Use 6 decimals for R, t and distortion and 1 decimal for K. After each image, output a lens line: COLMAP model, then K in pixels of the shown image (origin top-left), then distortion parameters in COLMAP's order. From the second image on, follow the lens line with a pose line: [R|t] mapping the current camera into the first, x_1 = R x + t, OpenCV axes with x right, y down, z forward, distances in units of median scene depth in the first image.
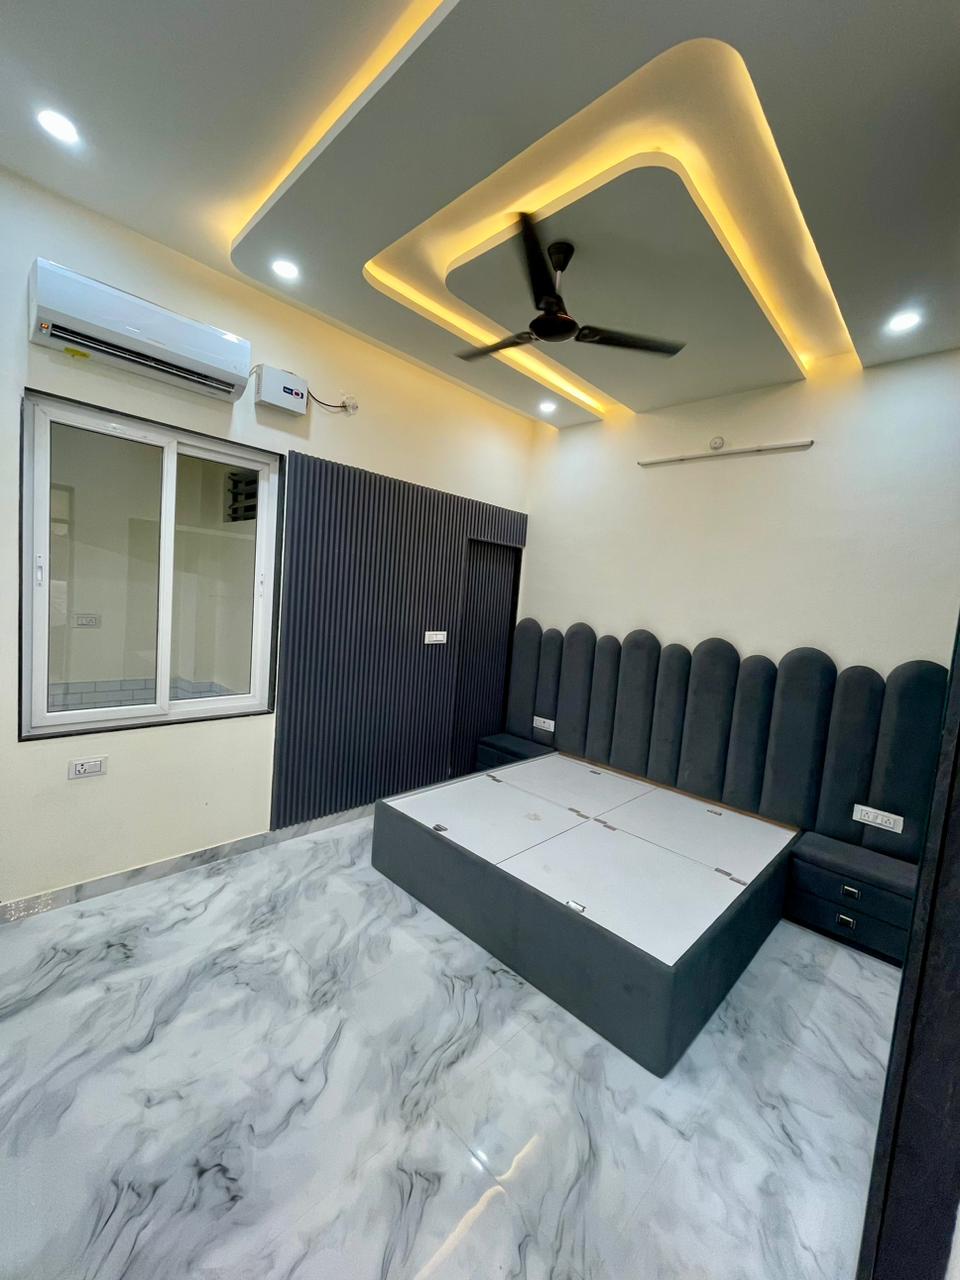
lens RADIAL K [[515.9, 0, 480.0], [0, 515.9, 640.0], [0, 0, 1]] dist [-0.001525, -0.000241]
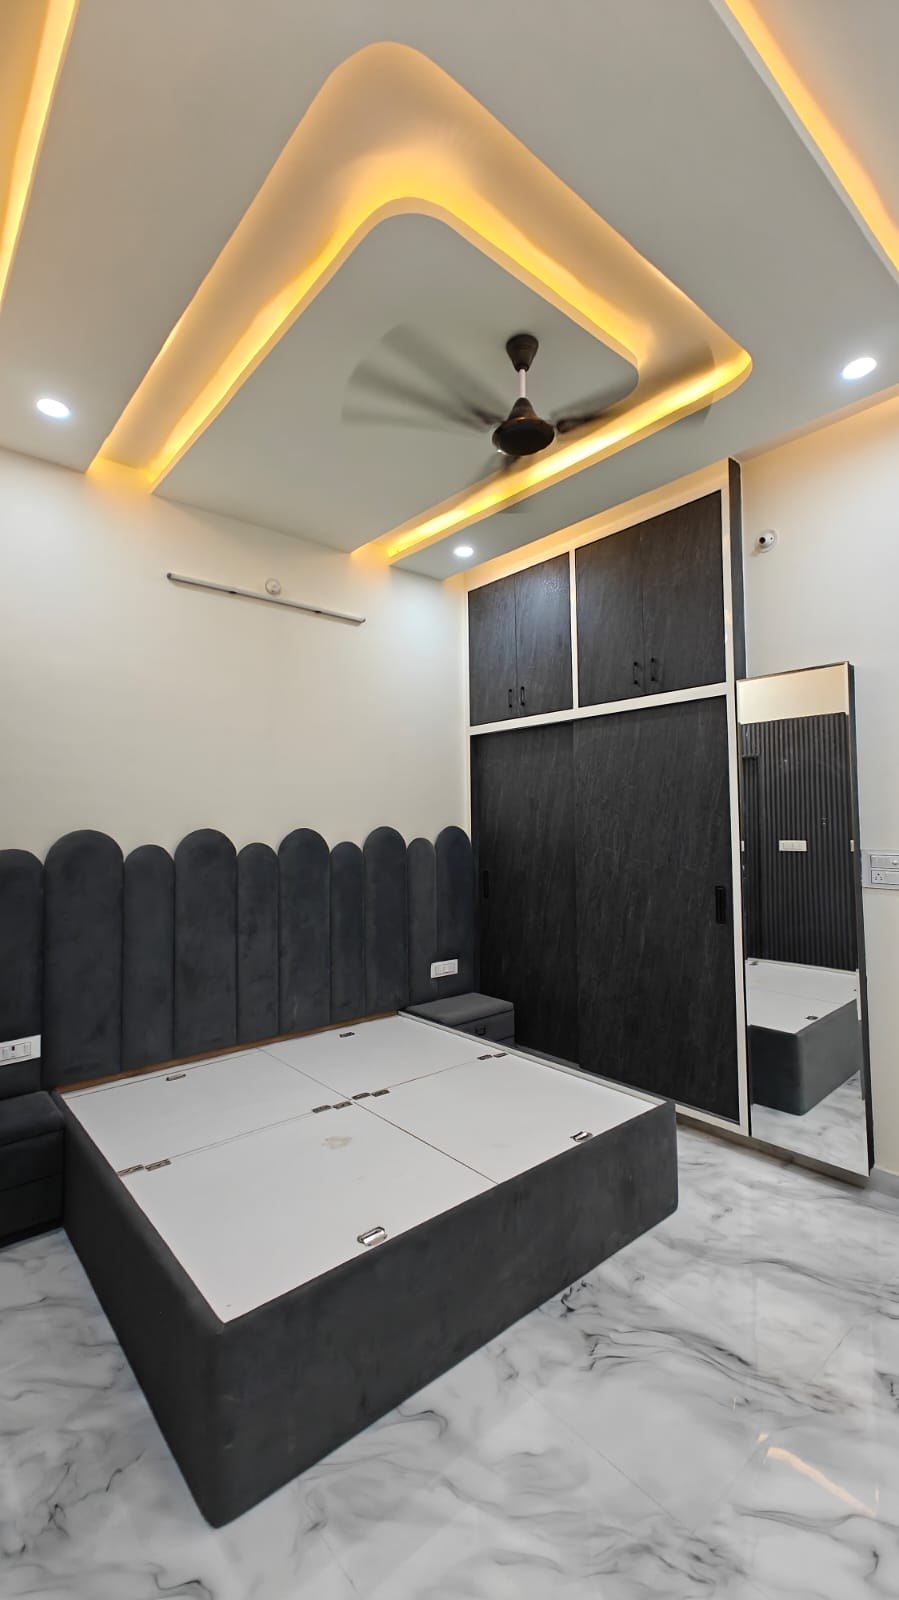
lens RADIAL K [[673.7, 0, 449.5], [0, 673.7, 800.0], [0, 0, 1]] dist [0.002324, -0.000407]
pose [[0.091370, -0.044452, 0.994824, -0.896067], [0.105384, 0.993825, 0.034729, -0.093932], [-0.990225, 0.101665, 0.095490, 1.039184]]
